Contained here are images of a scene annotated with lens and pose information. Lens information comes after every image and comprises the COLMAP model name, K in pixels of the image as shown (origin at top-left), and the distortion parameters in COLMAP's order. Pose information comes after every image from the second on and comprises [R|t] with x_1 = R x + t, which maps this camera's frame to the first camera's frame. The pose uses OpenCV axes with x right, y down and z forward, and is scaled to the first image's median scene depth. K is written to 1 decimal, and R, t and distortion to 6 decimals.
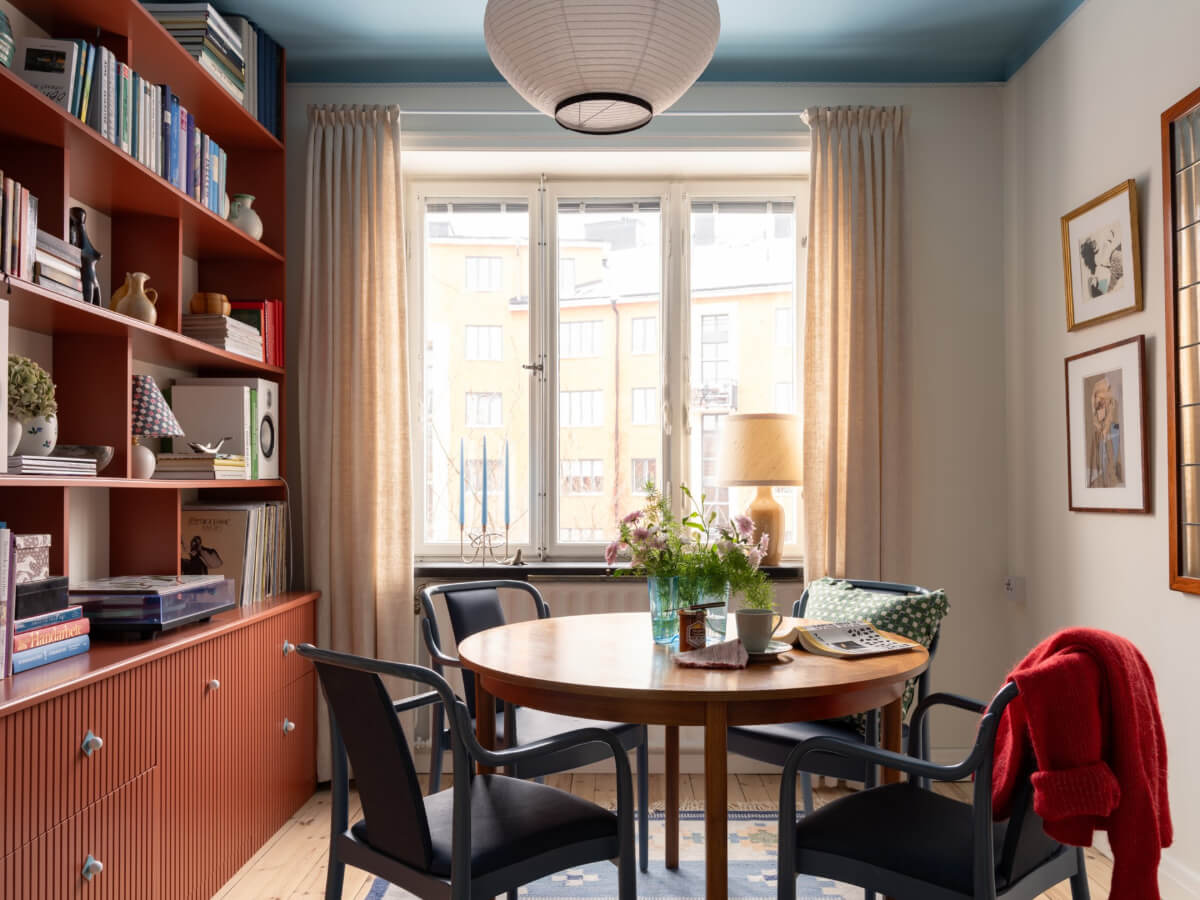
lens RADIAL K [[1006.9, 0, 600.3], [0, 1006.9, 469.8], [0, 0, 1]] dist [0.051616, -0.002060]
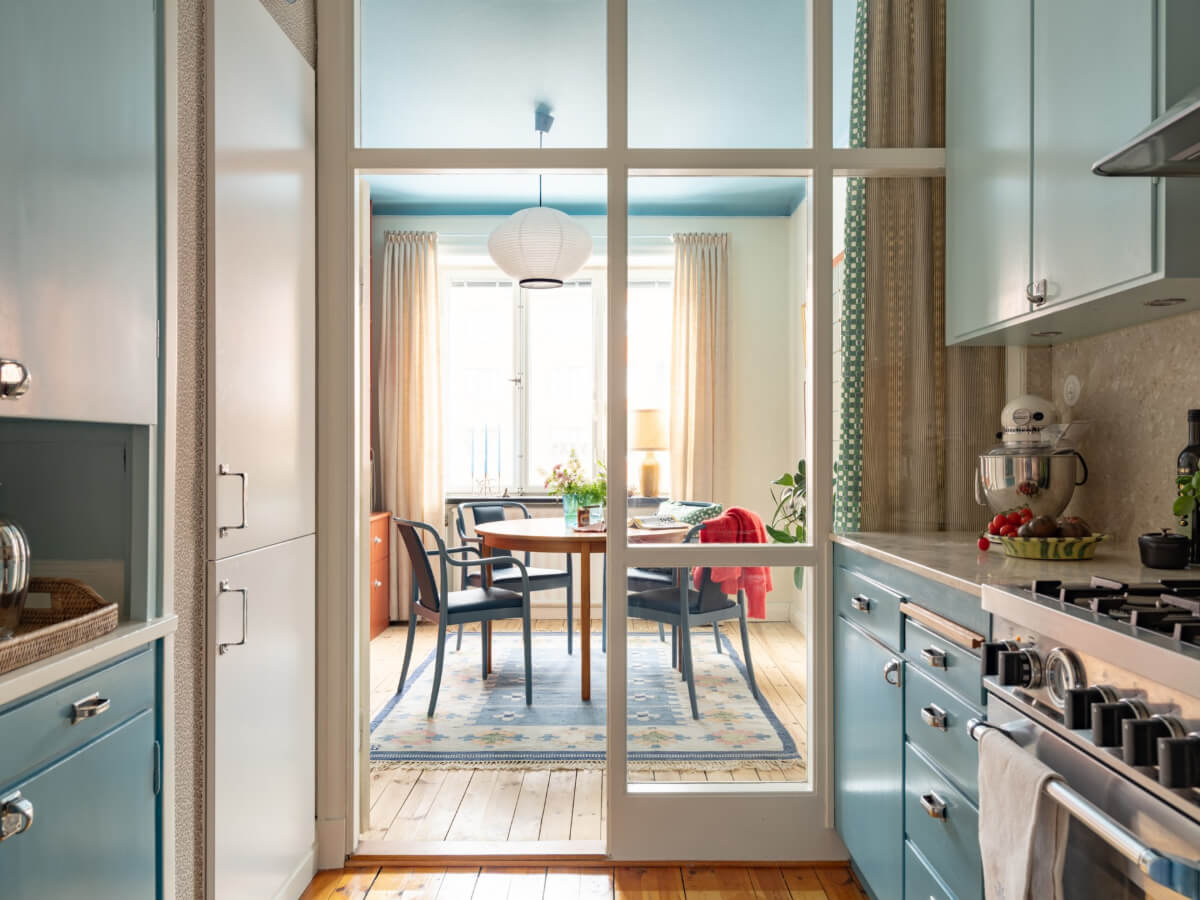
lens RADIAL K [[919.8, 0, 600.0], [0, 919.8, 450.0], [0, 0, 1]] dist [0.000580, -0.000159]
pose [[0.999908, 0.001334, 0.013489, 0.059275], [-0.001561, 0.999857, 0.016858, -0.012322], [-0.013465, -0.016877, 0.999767, -0.581729]]
